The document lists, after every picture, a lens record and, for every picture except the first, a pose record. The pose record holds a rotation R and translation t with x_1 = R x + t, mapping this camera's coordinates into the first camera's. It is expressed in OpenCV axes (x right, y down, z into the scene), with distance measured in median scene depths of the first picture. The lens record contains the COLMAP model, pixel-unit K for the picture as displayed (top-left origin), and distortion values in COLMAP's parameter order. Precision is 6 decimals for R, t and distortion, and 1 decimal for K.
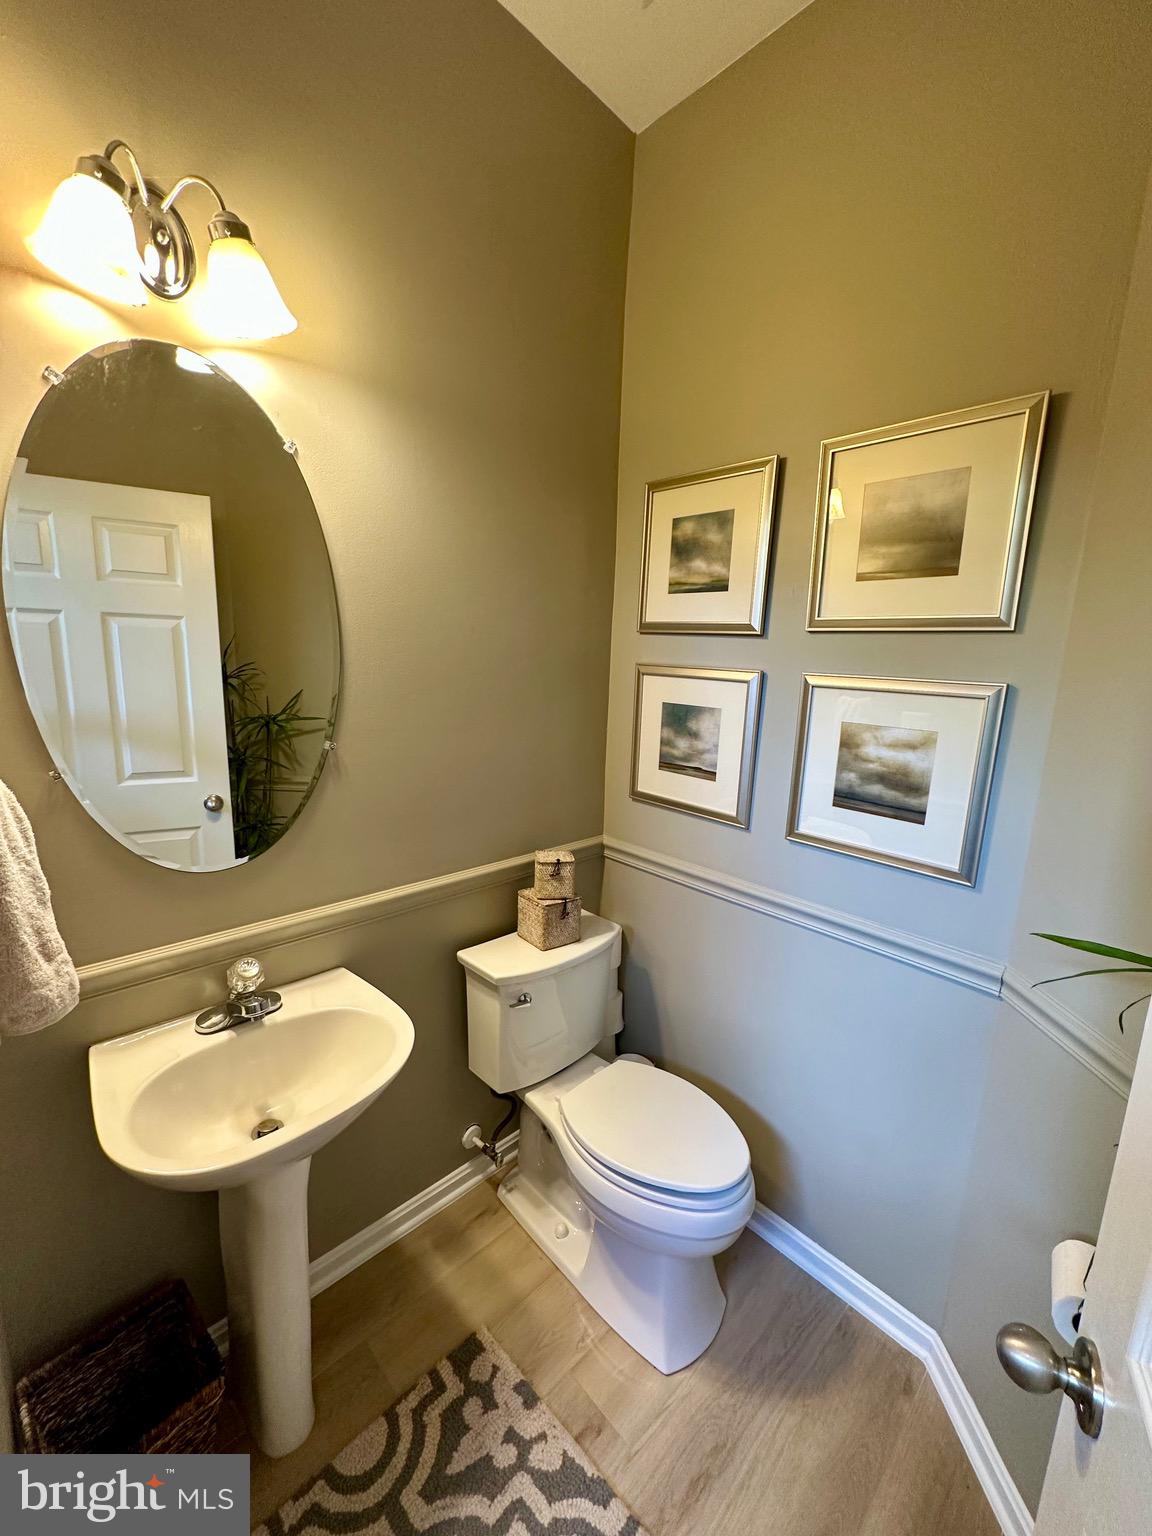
lens RADIAL K [[614.8, 0, 576.1], [0, 614.8, 768.9], [0, 0, 1]] dist [-0.010353, 0.000175]
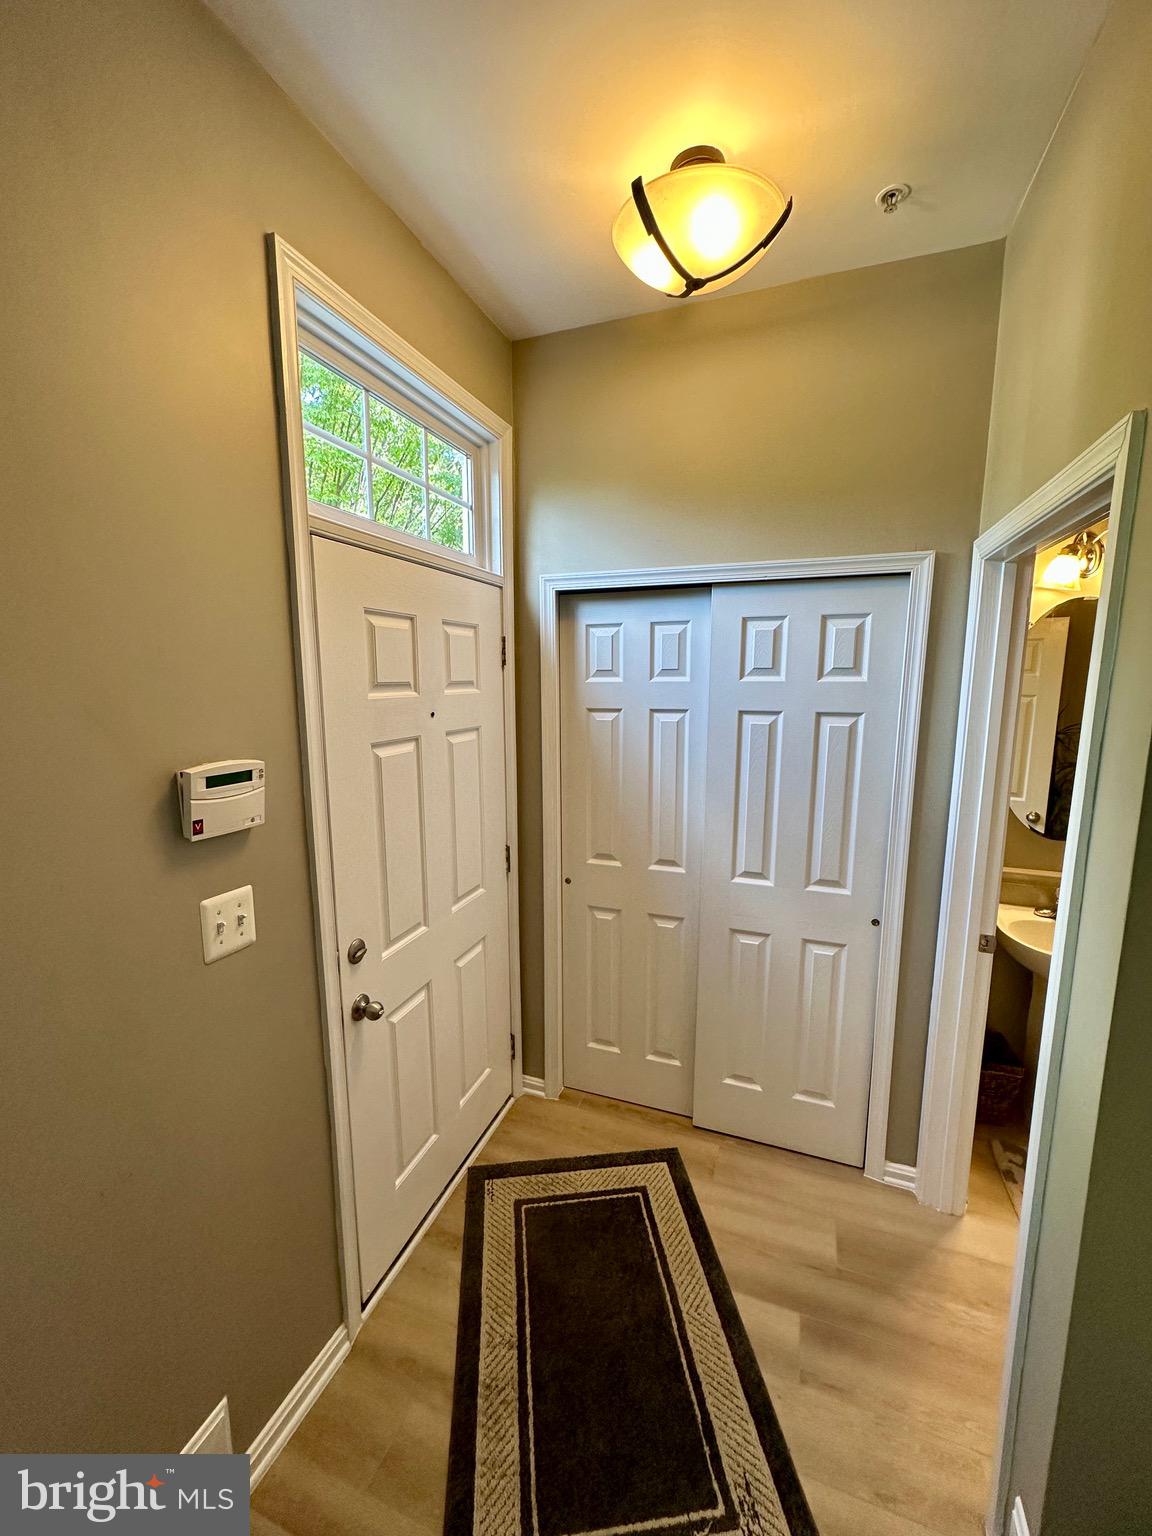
lens RADIAL K [[614.8, 0, 579.9], [0, 614.8, 773.1], [0, 0, 1]] dist [-0.010353, 0.000175]
pose [[0.437067, 0.107749, -0.892952, 0.596660], [-0.145461, 0.988197, 0.048044, 0.093639], [0.887589, 0.108891, 0.447581, -1.607860]]
